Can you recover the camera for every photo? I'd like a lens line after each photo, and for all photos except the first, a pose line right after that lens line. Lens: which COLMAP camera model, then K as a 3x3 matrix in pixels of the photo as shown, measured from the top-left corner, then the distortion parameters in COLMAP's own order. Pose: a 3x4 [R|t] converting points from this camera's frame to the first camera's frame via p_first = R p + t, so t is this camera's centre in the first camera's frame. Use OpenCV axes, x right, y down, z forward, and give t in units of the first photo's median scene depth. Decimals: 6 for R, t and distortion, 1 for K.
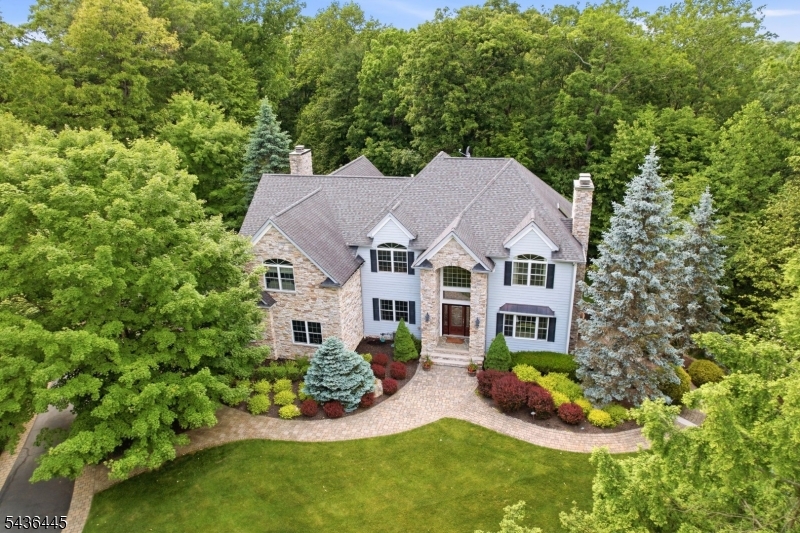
lens RADIAL K [[529.4, 0, 402.5], [0, 529.4, 267.2], [0, 0, 1]] dist [-0.034666, 0.002545]
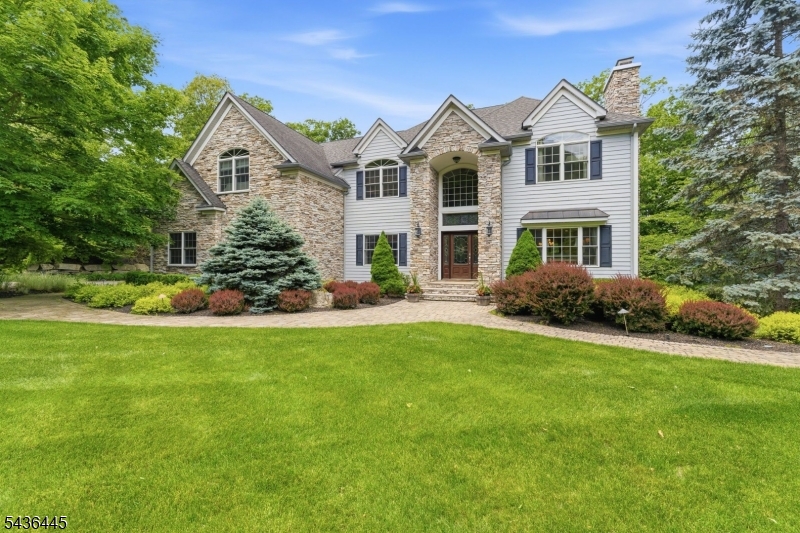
lens RADIAL K [[324.7, 0, 402.8], [0, 324.7, 263.8], [0, 0, 1]] dist [-0.011559, 0.000078]
pose [[0.993404, 0.025375, -0.111823, 0.076589], [-0.065353, 0.926606, -0.370311, 0.300661], [0.094219, 0.375176, 0.922153, 0.605958]]
